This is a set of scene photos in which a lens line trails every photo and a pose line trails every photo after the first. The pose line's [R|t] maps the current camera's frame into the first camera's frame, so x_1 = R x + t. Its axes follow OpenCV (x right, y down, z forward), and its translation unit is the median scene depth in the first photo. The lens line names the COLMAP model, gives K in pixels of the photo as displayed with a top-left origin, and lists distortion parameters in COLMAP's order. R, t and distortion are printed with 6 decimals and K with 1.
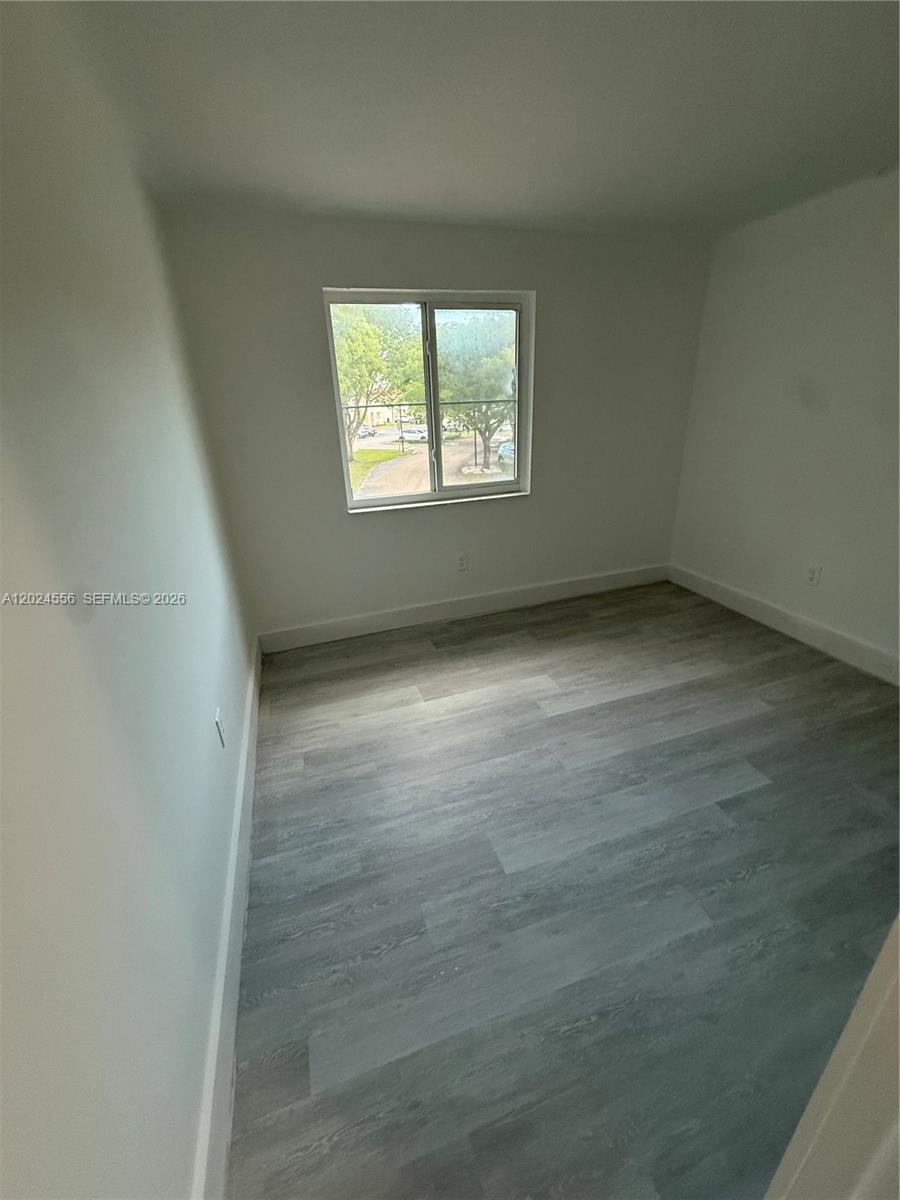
lens RADIAL K [[481.0, 0, 451.2], [0, 481.0, 599.1], [0, 0, 1]] dist [-0.001690, 0.000002]
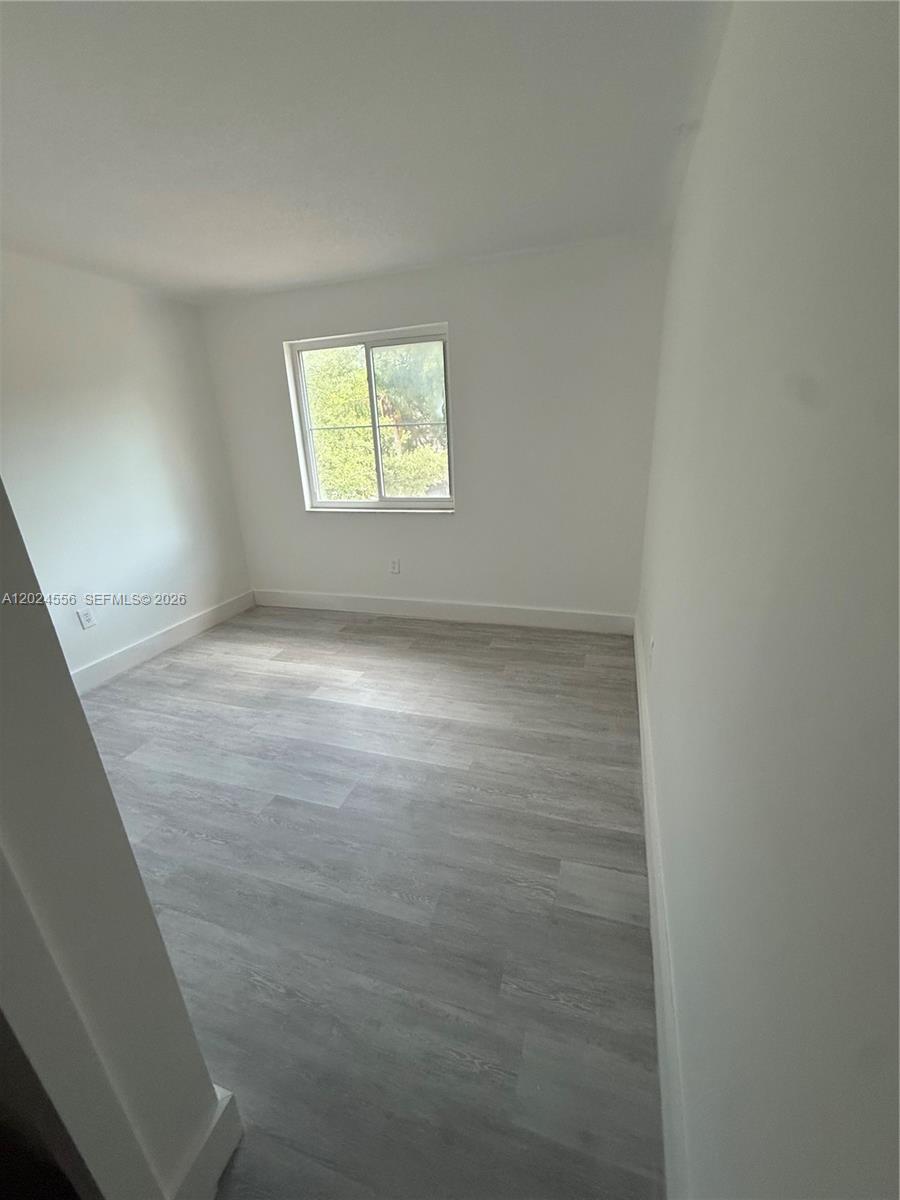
lens RADIAL K [[481.0, 0, 448.9], [0, 481.0, 598.3], [0, 0, 1]] dist [-0.001690, 0.000002]
pose [[0.803646, 0.207363, -0.557811, 0.858471], [-0.221331, 0.974237, 0.043292, -0.090442], [0.552418, 0.088669, 0.828838, 0.169162]]
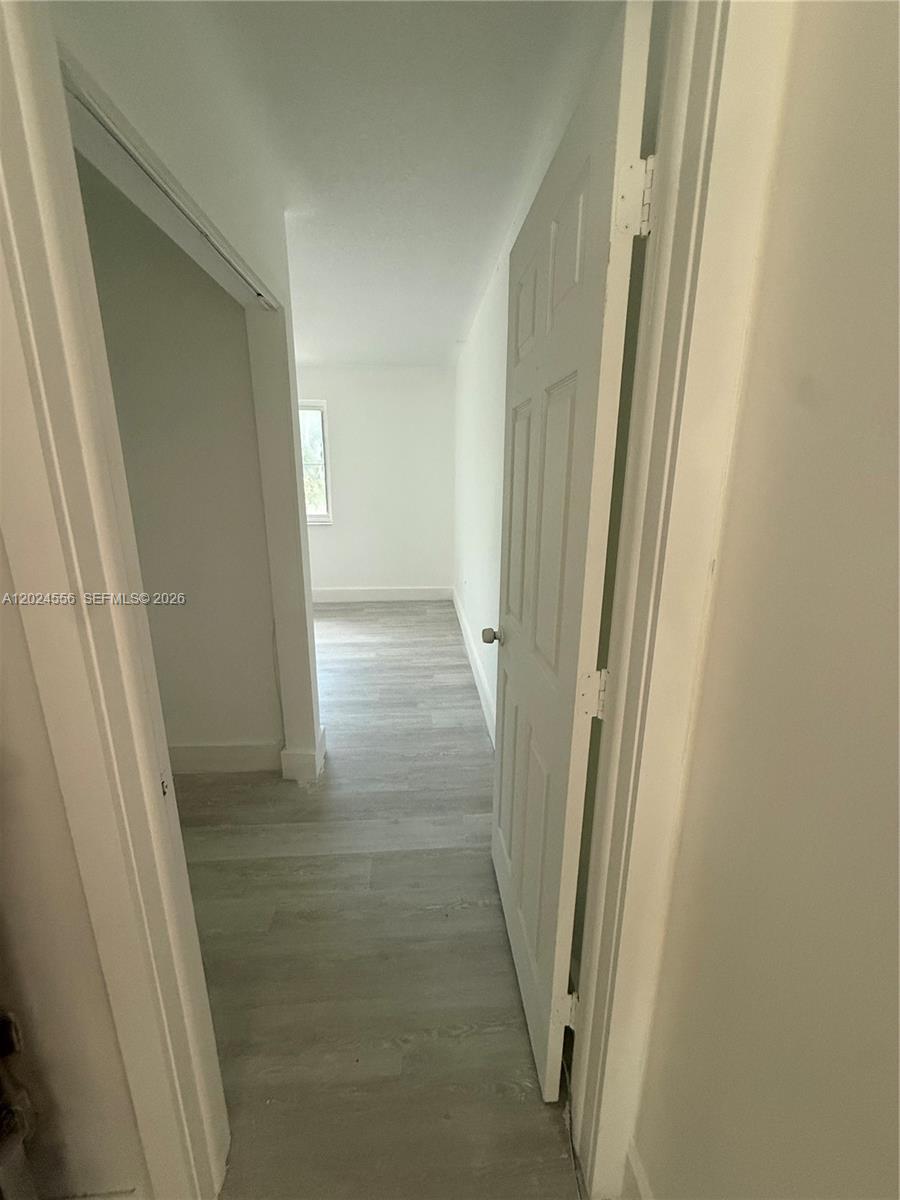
lens RADIAL K [[481.0, 0, 445.2], [0, 481.0, 601.7], [0, 0, 1]] dist [-0.001690, 0.000002]
pose [[0.966063, 0.108830, -0.234259, 0.986560], [-0.137651, 0.984312, -0.110376, 0.152379], [0.218572, 0.138876, 0.965888, -0.377894]]
